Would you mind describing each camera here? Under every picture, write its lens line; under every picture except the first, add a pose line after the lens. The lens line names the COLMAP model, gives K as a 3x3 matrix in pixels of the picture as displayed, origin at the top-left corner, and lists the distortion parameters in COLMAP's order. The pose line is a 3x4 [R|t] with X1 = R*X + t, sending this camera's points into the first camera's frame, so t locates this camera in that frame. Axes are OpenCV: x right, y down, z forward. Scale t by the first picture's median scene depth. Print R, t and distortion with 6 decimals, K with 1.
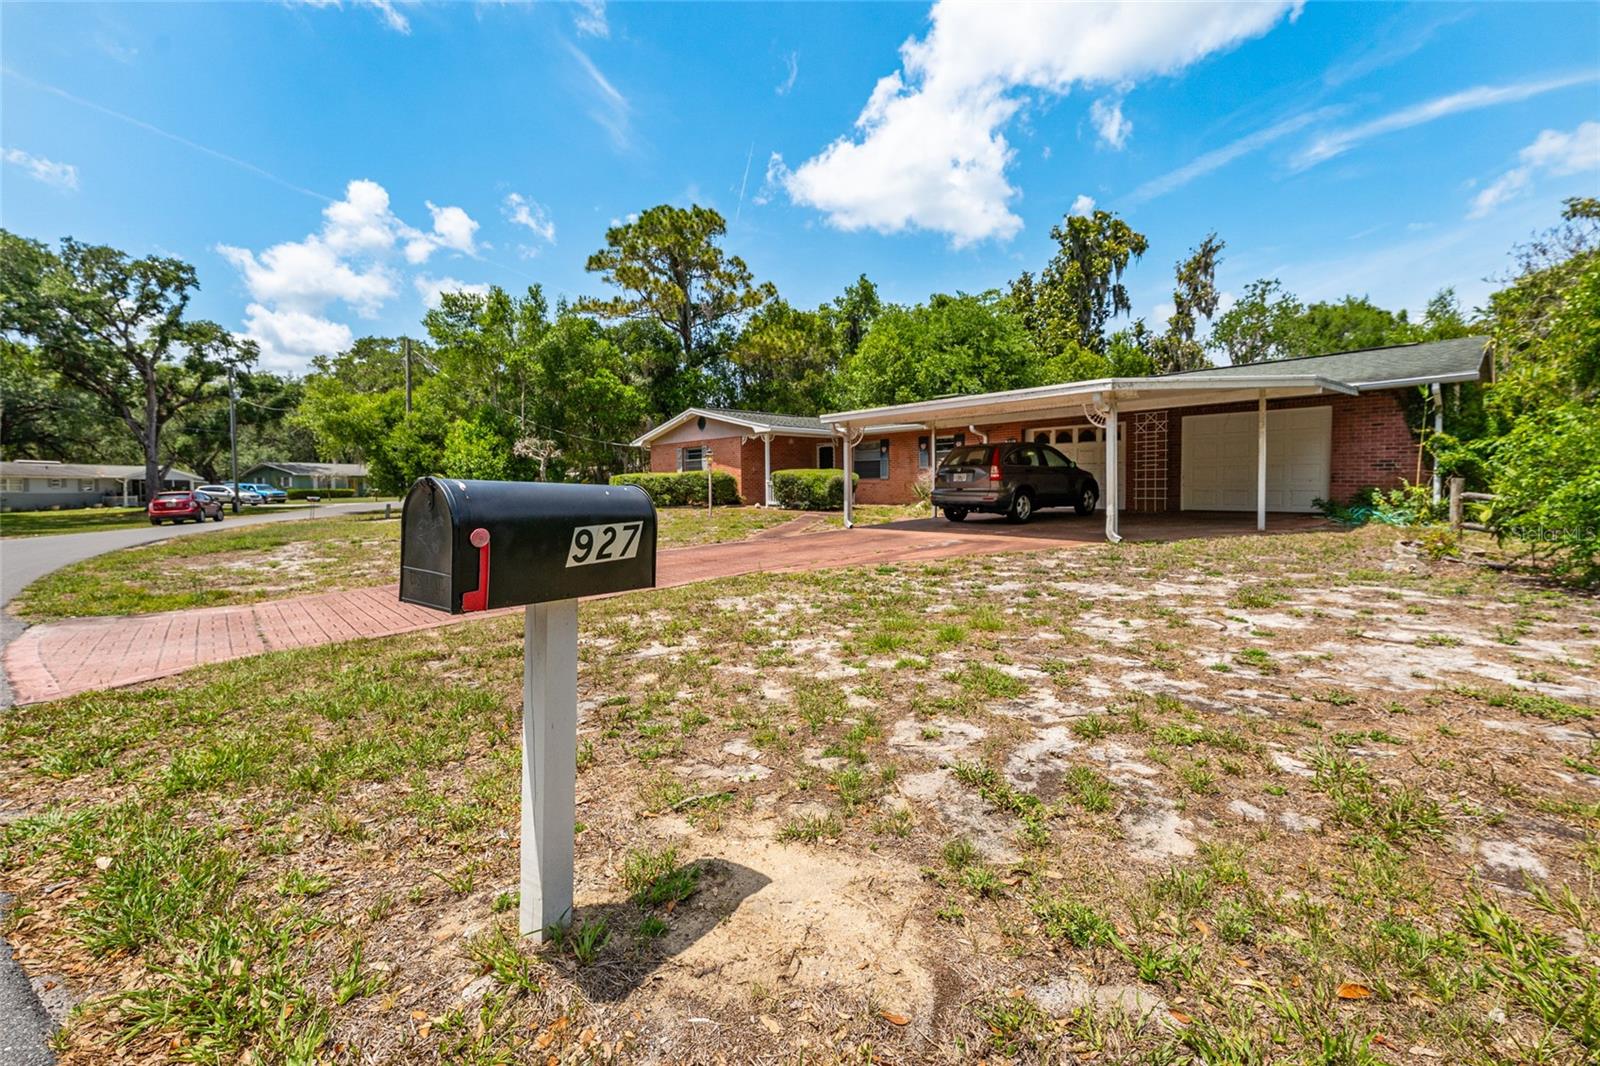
lens RADIAL K [[648.2, 0, 793.7], [0, 648.2, 544.8], [0, 0, 1]] dist [0.004200, -0.001908]
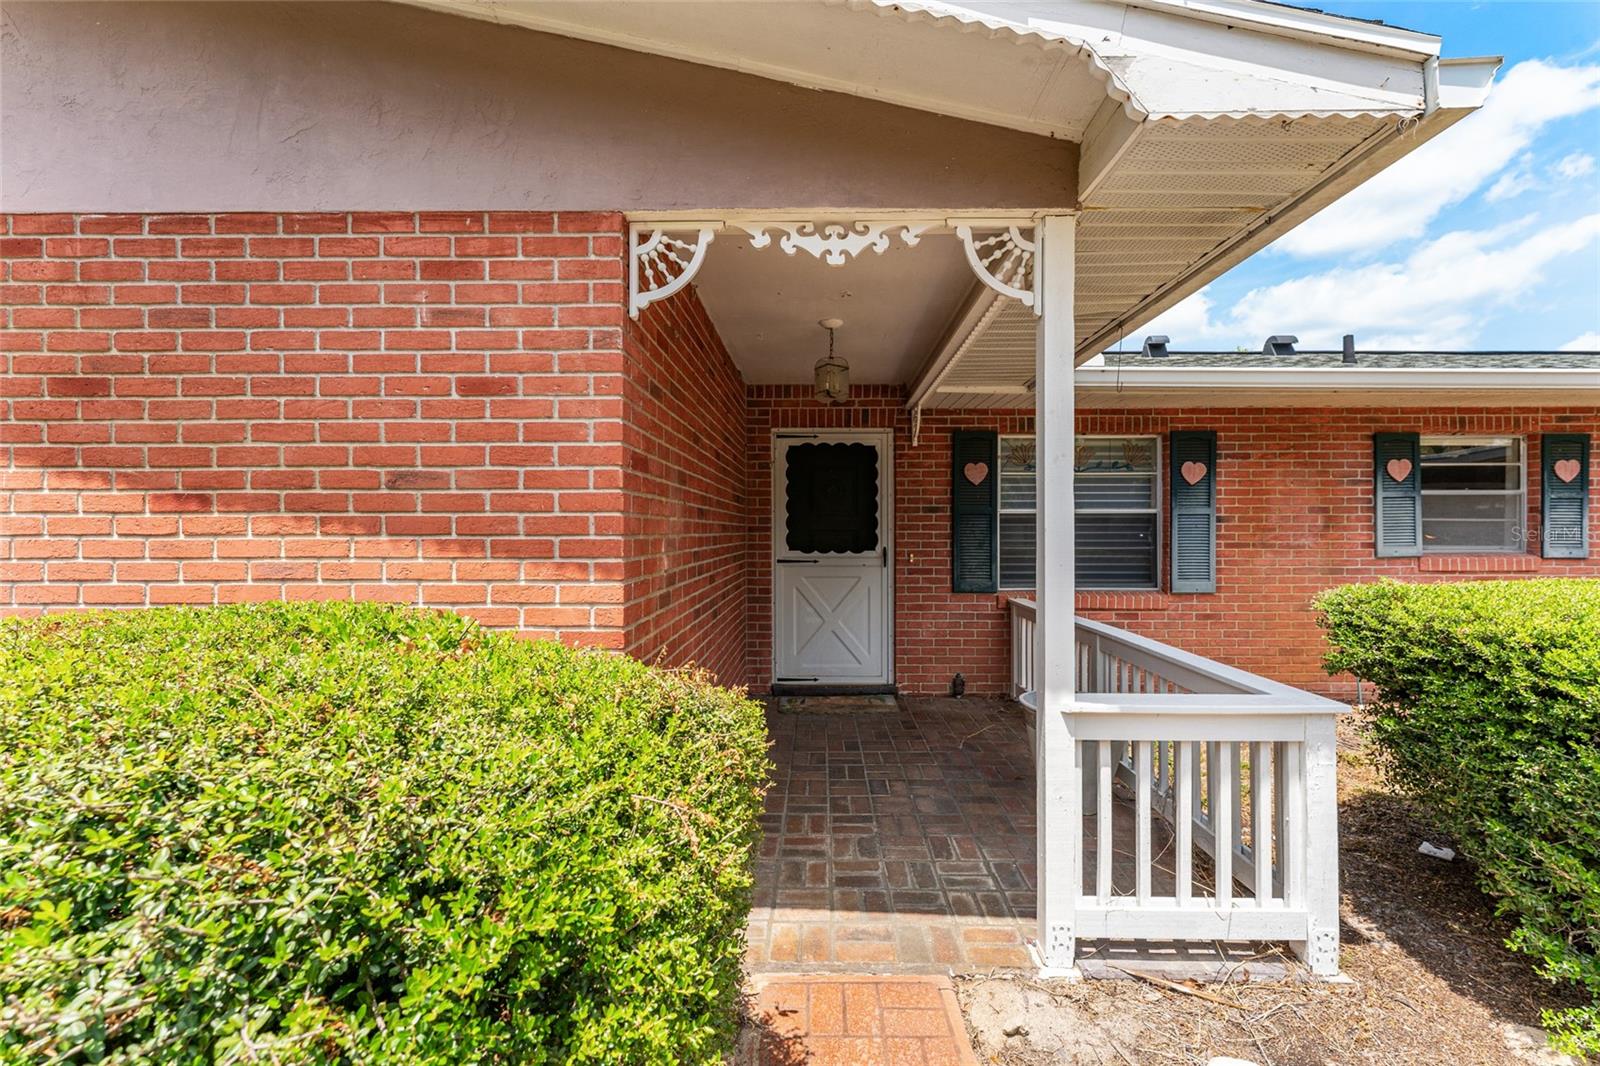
lens RADIAL K [[648.2, 0, 820.4], [0, 648.2, 546.5], [0, 0, 1]] dist [0.004200, -0.001908]
pose [[0.667793, -0.011931, 0.744251, -0.088496], [0.062023, 0.997286, -0.039664, -0.077504], [-0.741758, 0.072648, 0.666721, 0.617885]]
